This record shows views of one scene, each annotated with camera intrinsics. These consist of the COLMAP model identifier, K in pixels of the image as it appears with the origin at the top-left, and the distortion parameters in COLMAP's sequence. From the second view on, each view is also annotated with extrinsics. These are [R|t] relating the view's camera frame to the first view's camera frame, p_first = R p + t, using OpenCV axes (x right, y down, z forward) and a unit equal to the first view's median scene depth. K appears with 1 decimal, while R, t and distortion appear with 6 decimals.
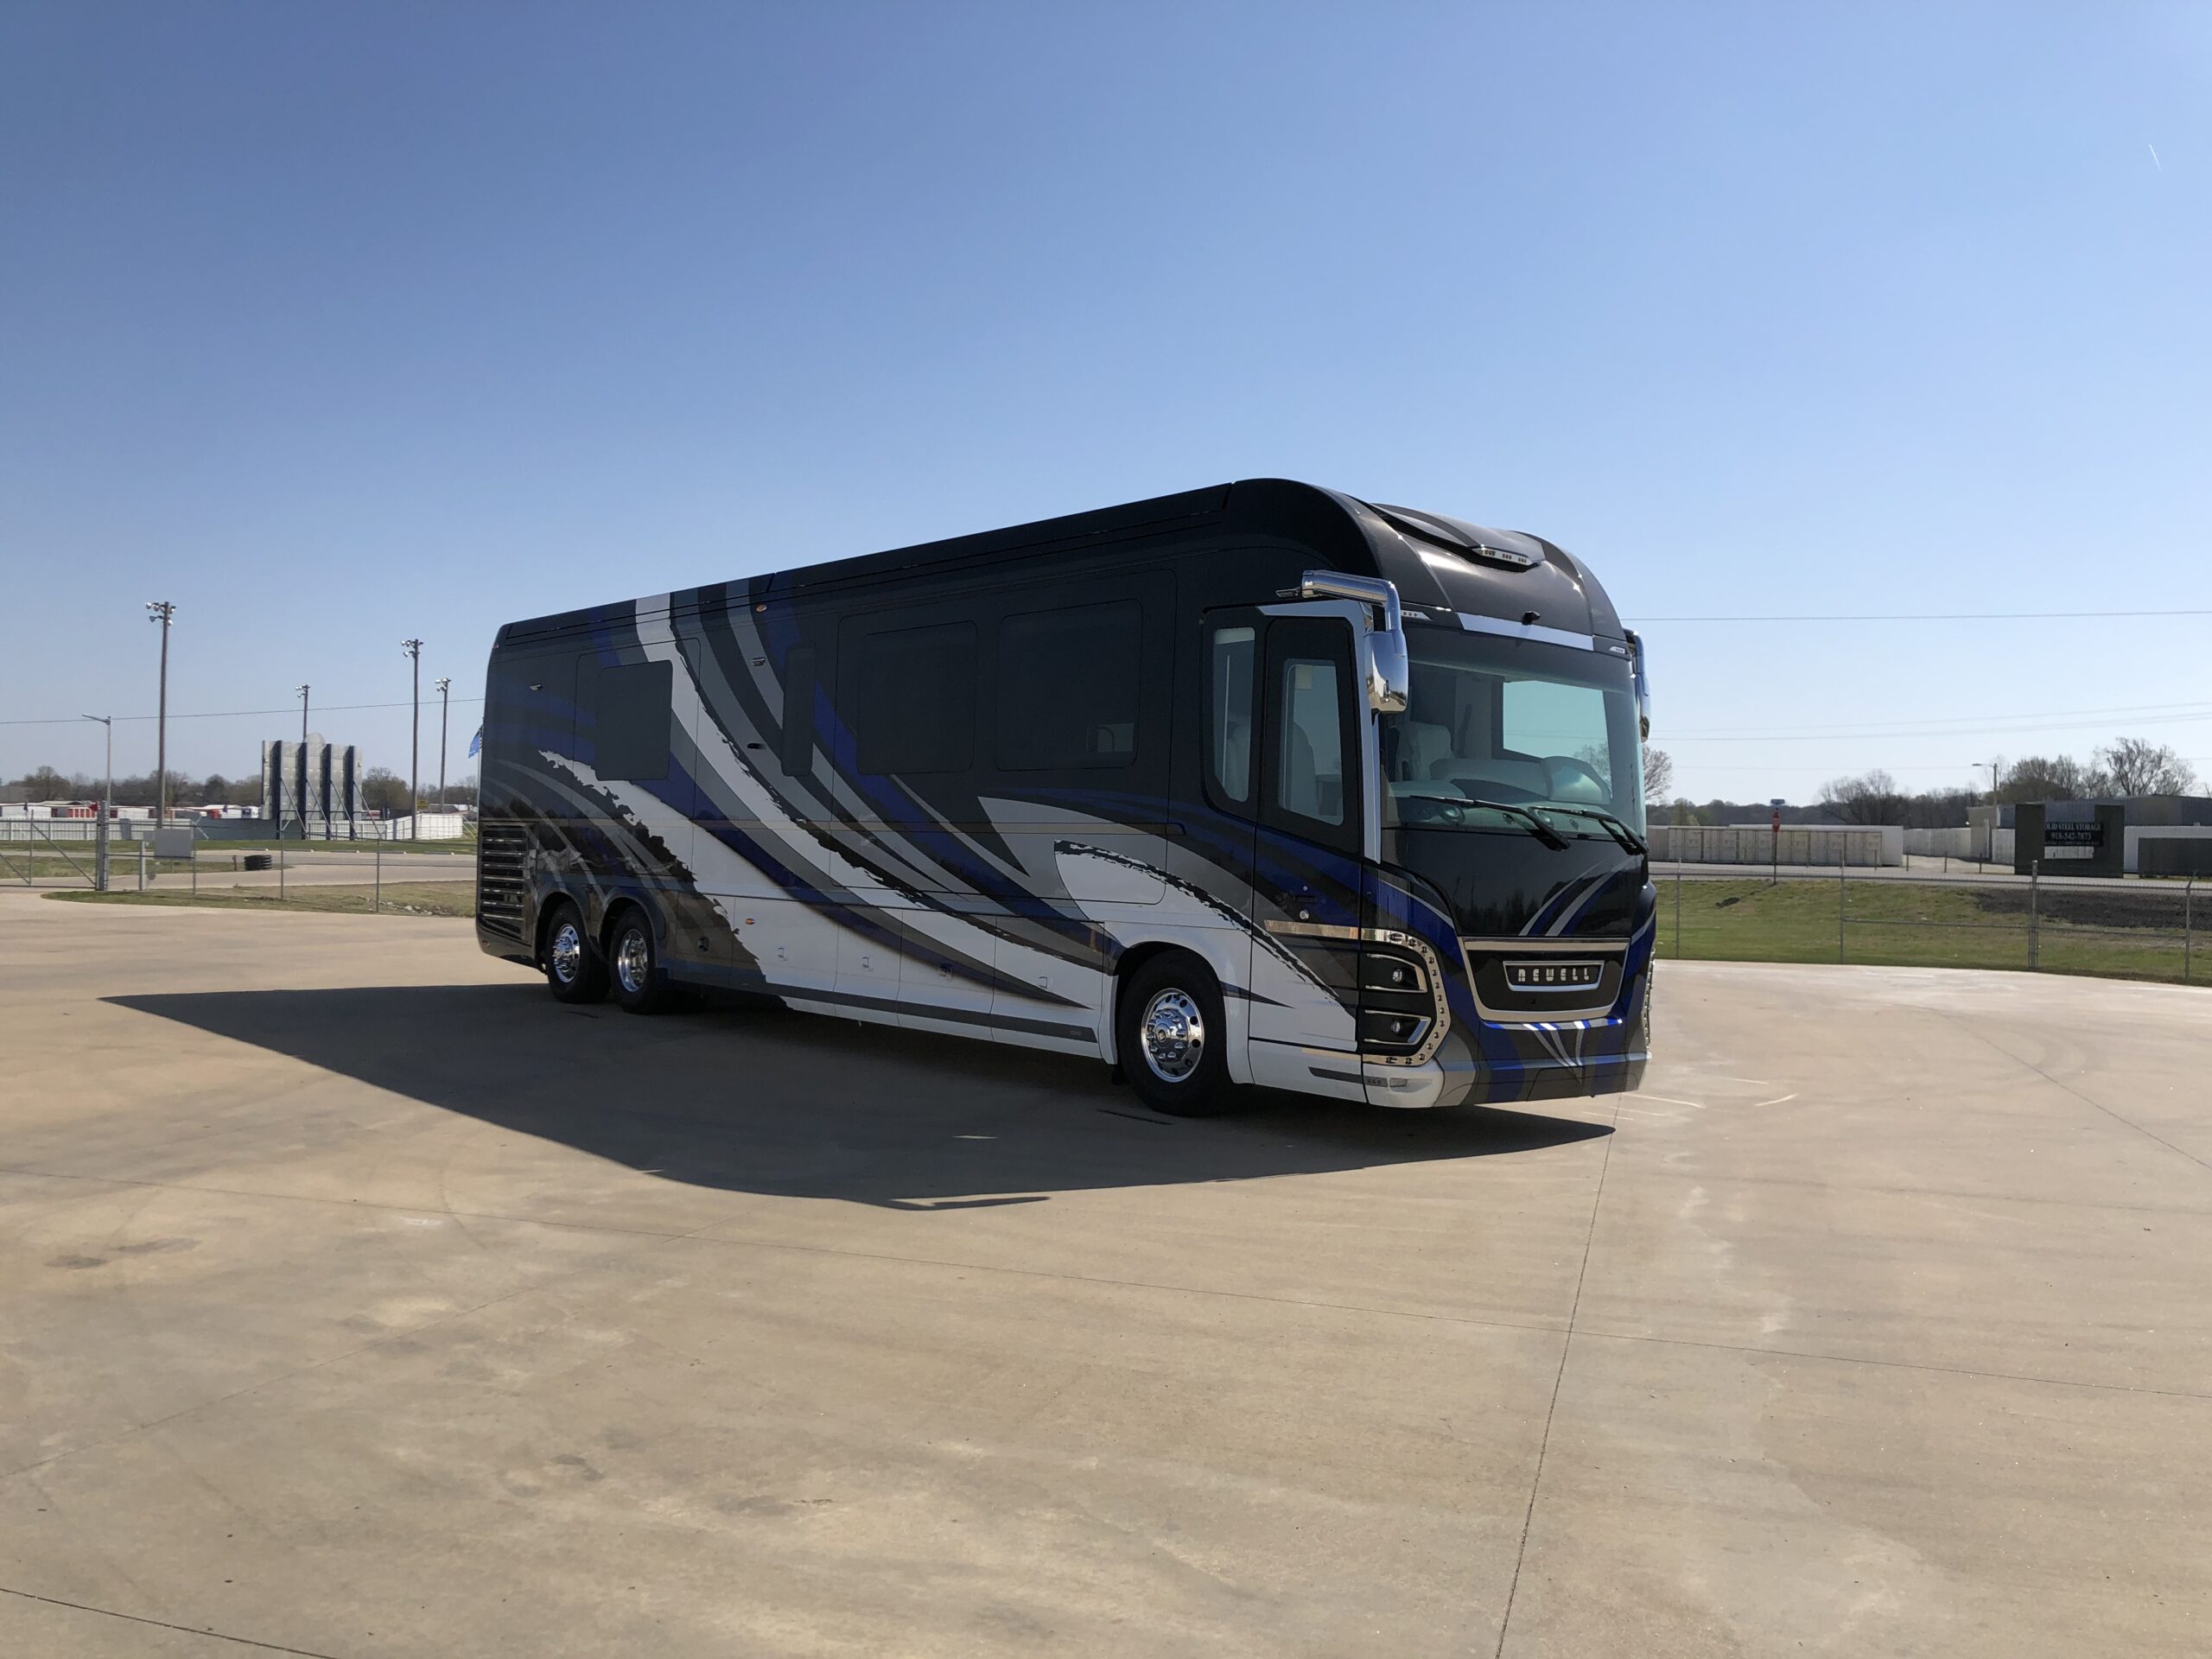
lens RADIAL K [[1878.5, 0, 1146.6], [0, 1878.5, 814.6], [0, 0, 1]] dist [0.011554, -0.003013]
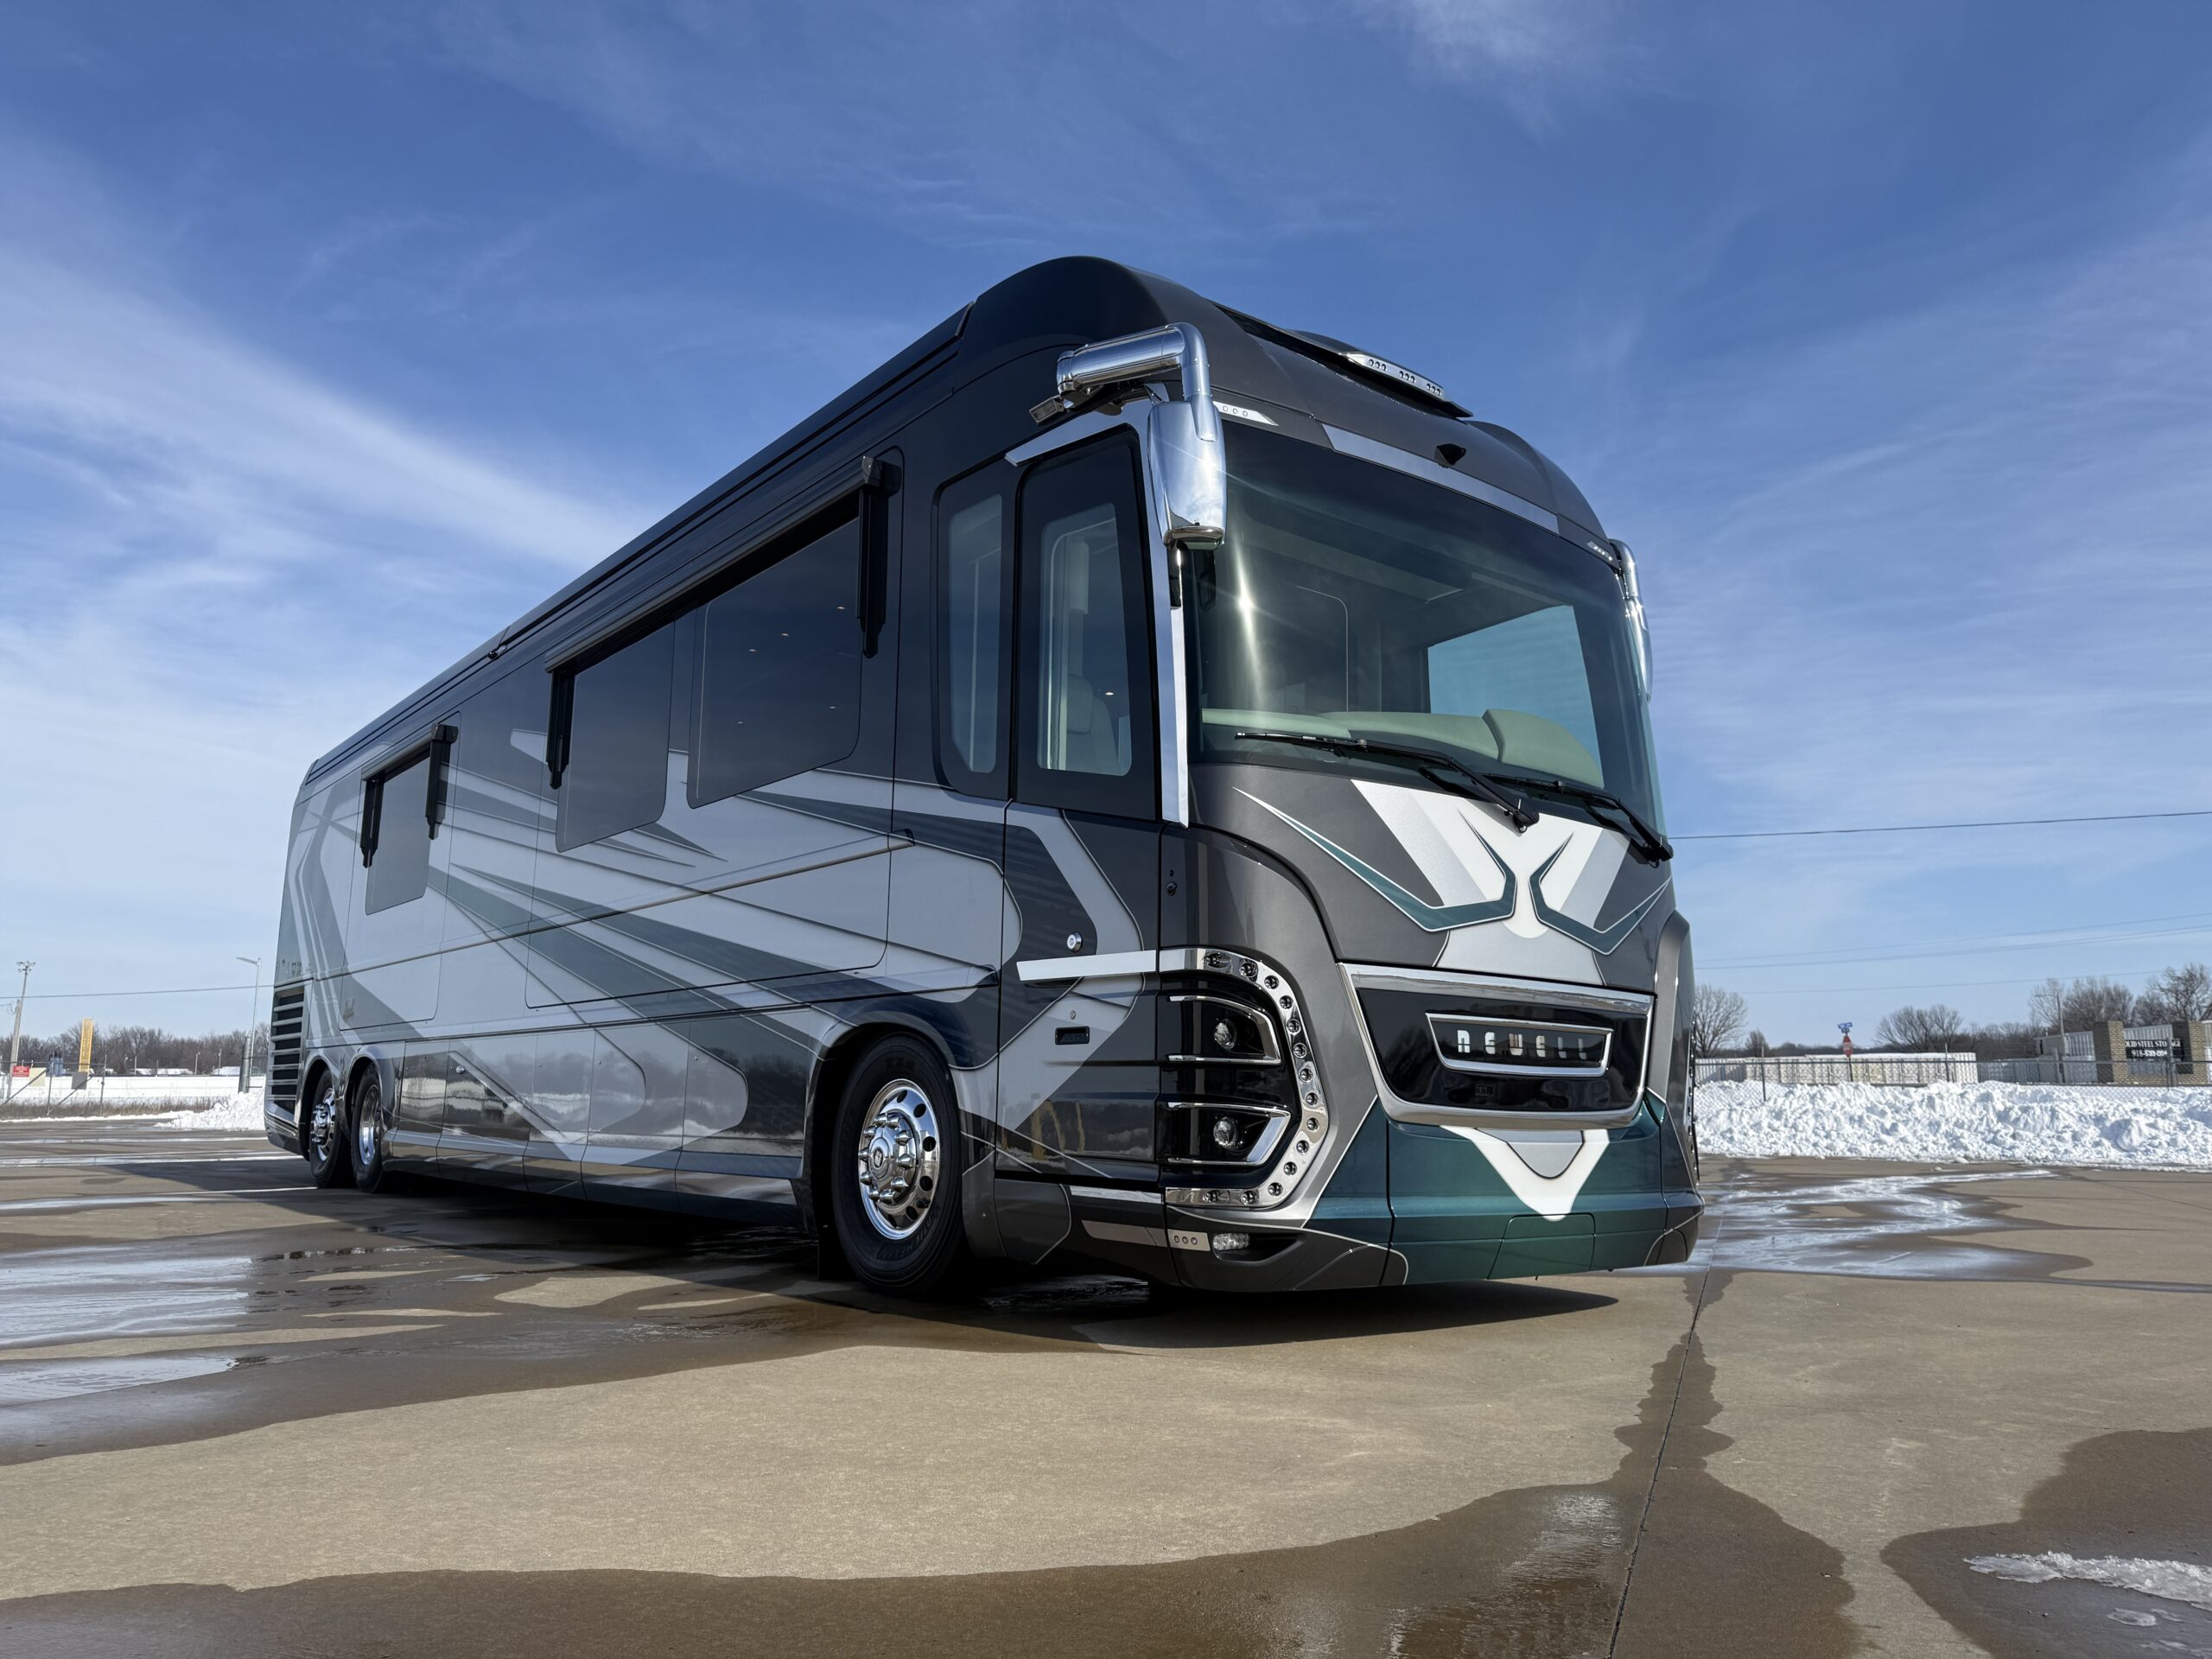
lens RADIAL K [[1544.4, 0, 1109.0], [0, 1544.4, 826.2], [0, 0, 1]] dist [0.057332, -0.064761]
pose [[0.998852, -0.024608, -0.041087, 0.113724], [0.018069, 0.988131, -0.152544, 0.088870], [0.044353, 0.151627, 0.987442, 0.527148]]
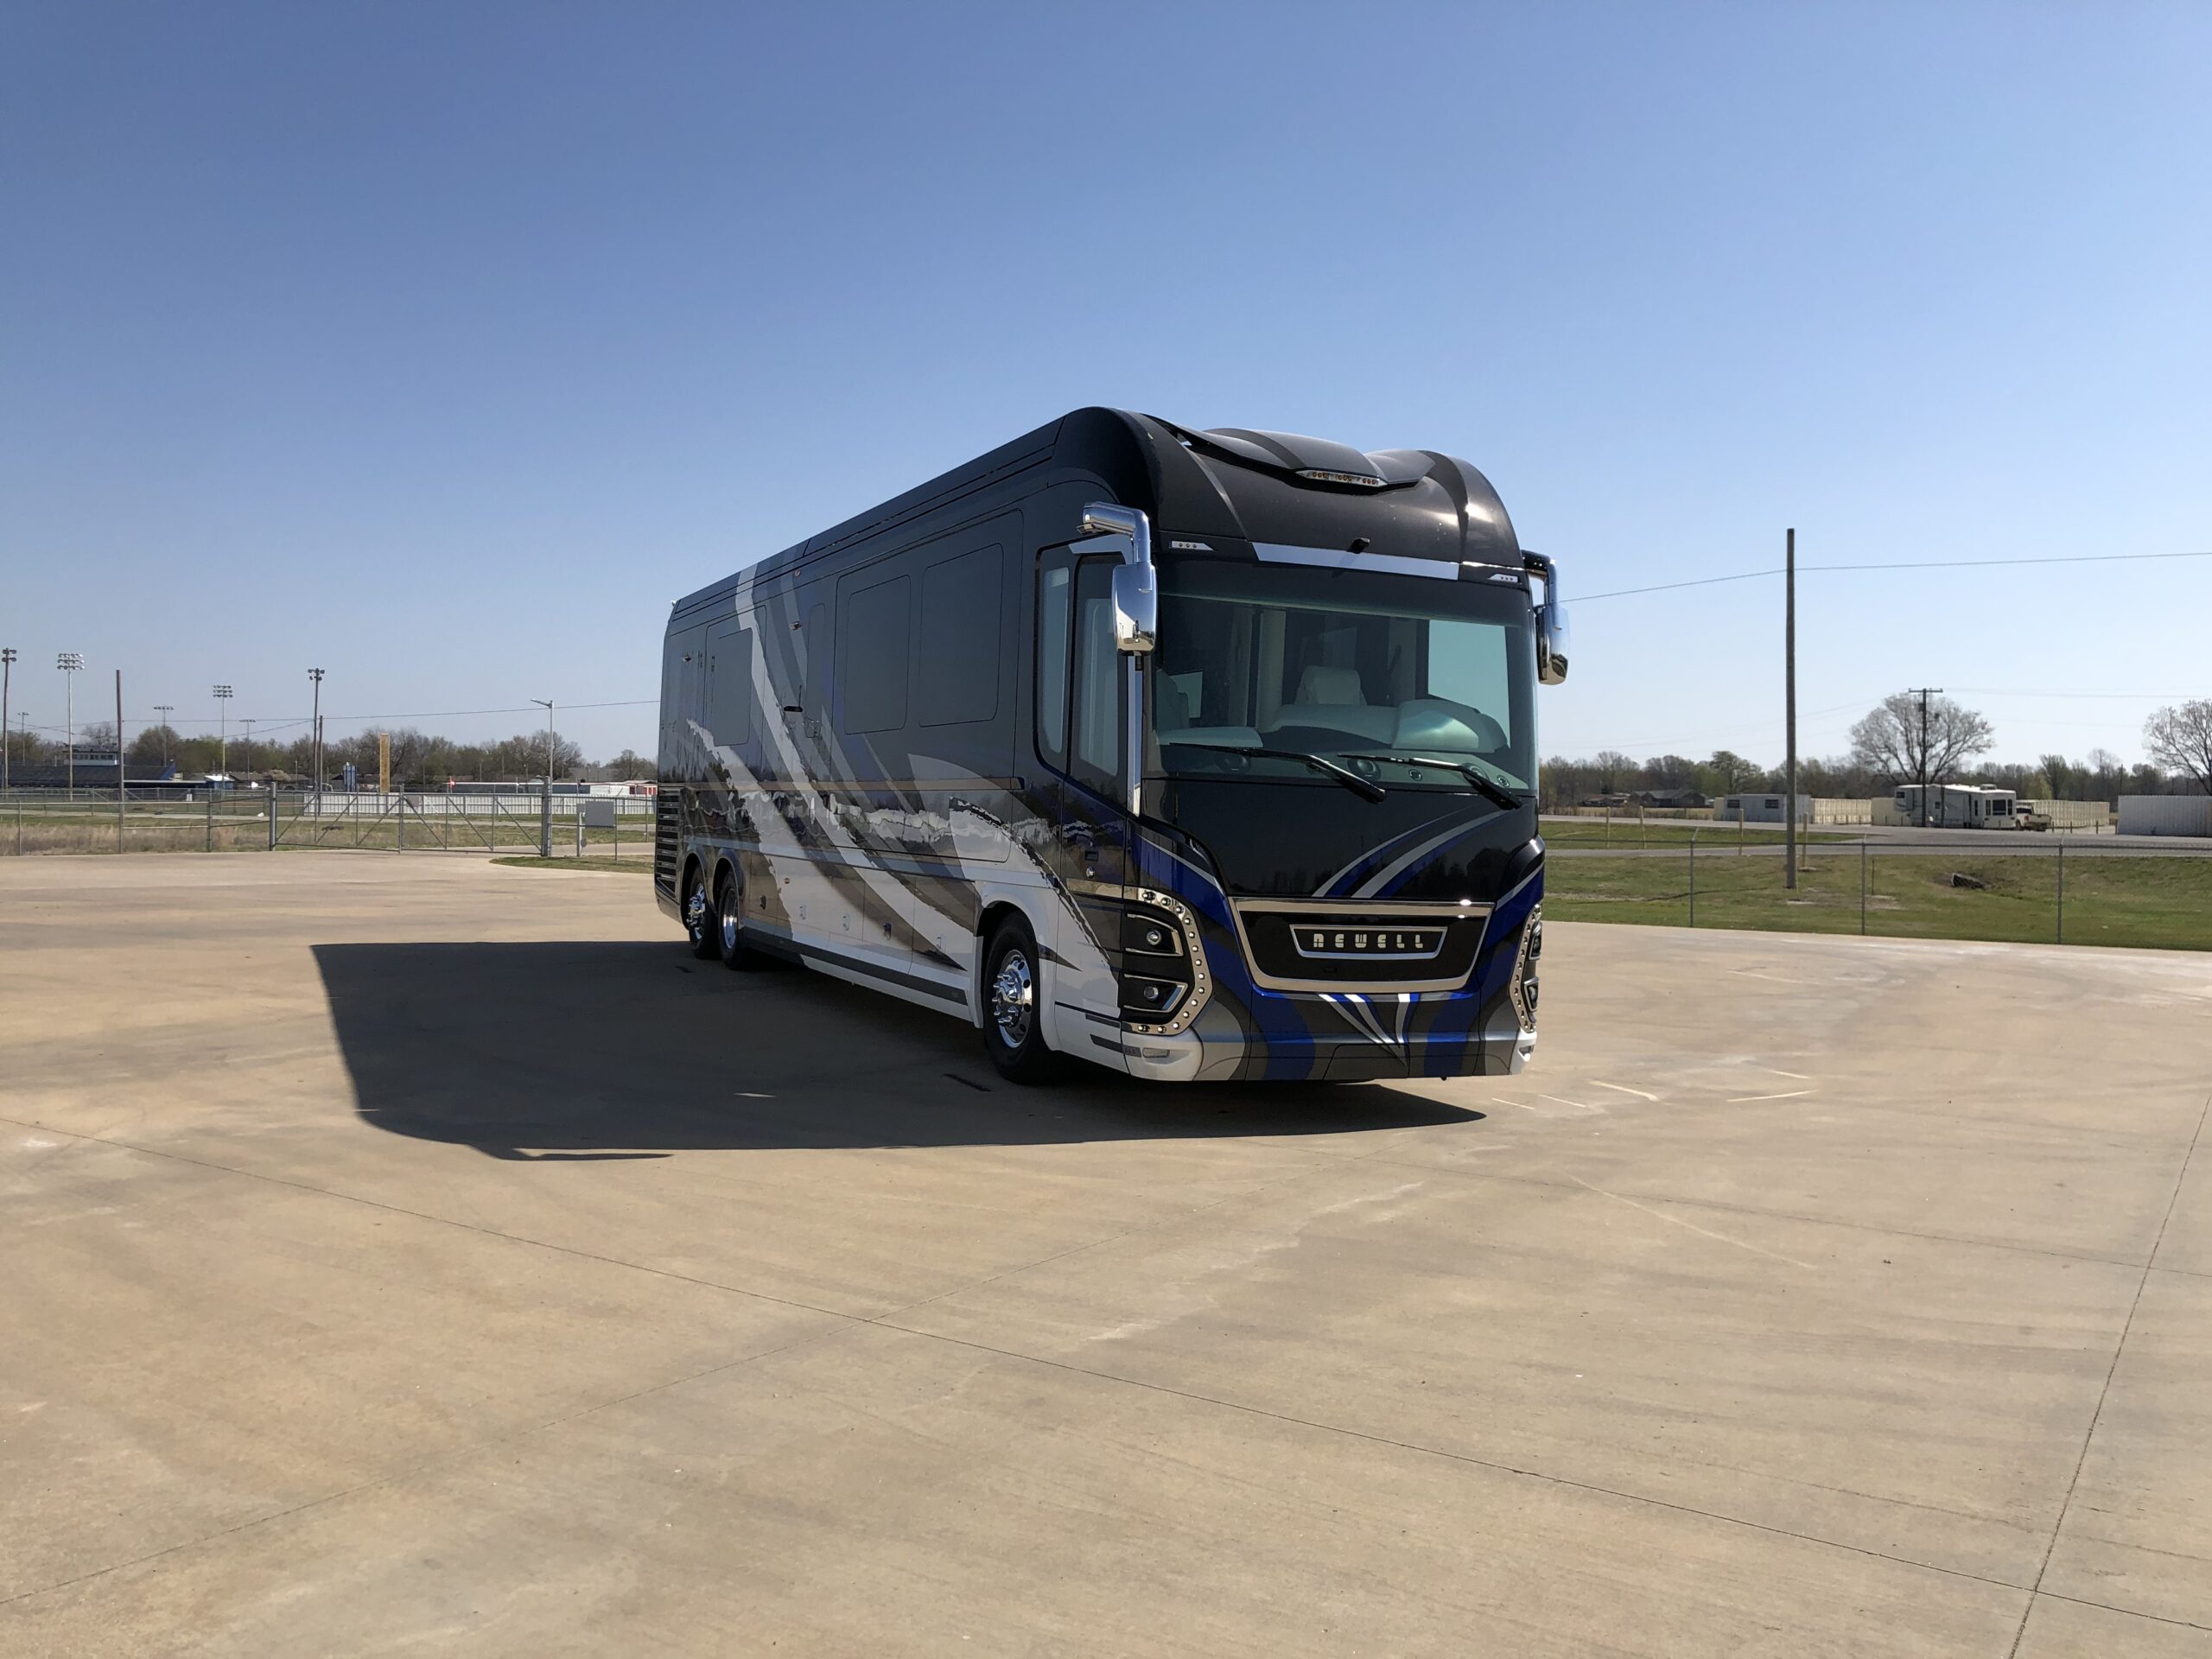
lens RADIAL K [[1878.5, 0, 1116.0], [0, 1878.5, 824.0], [0, 0, 1]] dist [0.011554, -0.003013]
pose [[0.958164, -0.000156, -0.286218, 0.358394], [0.005340, 0.999836, 0.017333, 0.012851], [0.286168, -0.018136, 0.958008, 0.104239]]
